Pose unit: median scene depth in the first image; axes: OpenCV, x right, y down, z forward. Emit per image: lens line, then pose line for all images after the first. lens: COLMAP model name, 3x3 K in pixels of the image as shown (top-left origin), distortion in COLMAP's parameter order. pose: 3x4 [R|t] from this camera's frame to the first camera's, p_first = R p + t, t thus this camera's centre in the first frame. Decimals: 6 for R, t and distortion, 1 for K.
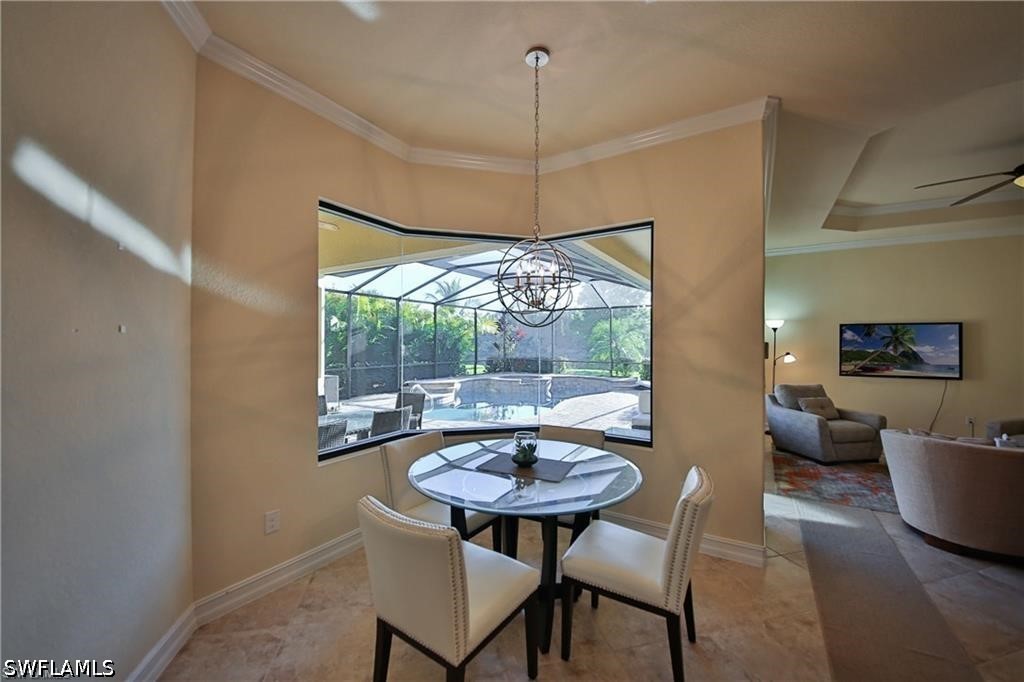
lens RADIAL K [[381.8, 0, 513.6], [0, 381.8, 343.6], [0, 0, 1]] dist [-0.018321, -0.000600]
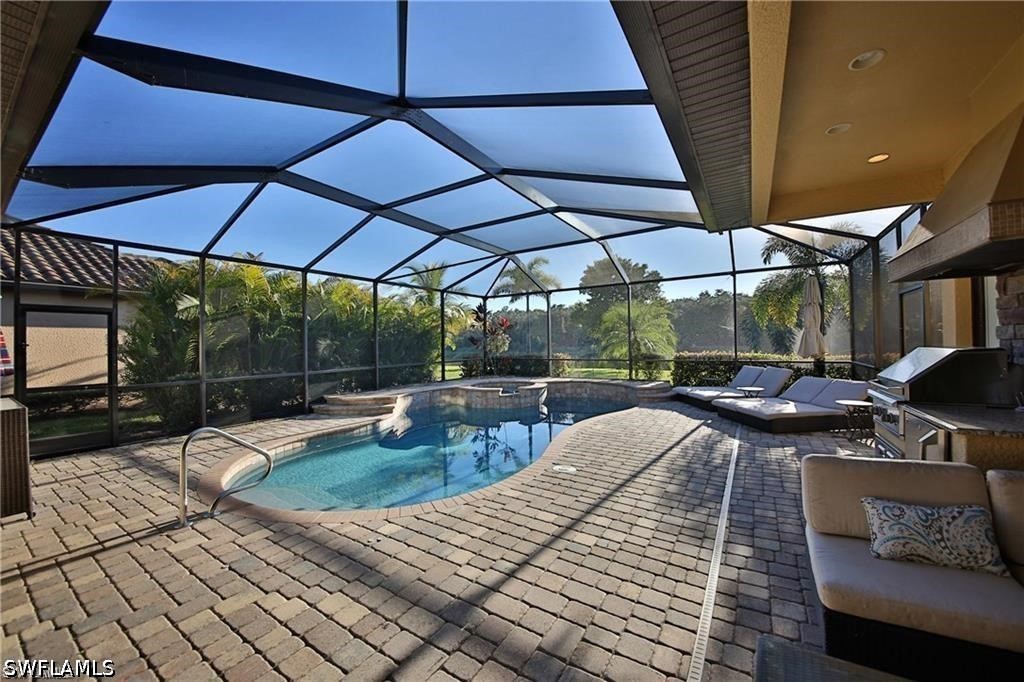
lens RADIAL K [[381.8, 0, 511.2], [0, 381.8, 342.5], [0, 0, 1]] dist [-0.018321, -0.000600]
pose [[0.999732, -0.021671, -0.008091, 0.039629], [0.021679, 0.999765, 0.000925, 0.010664], [0.008069, -0.001101, 0.999967, 0.283983]]
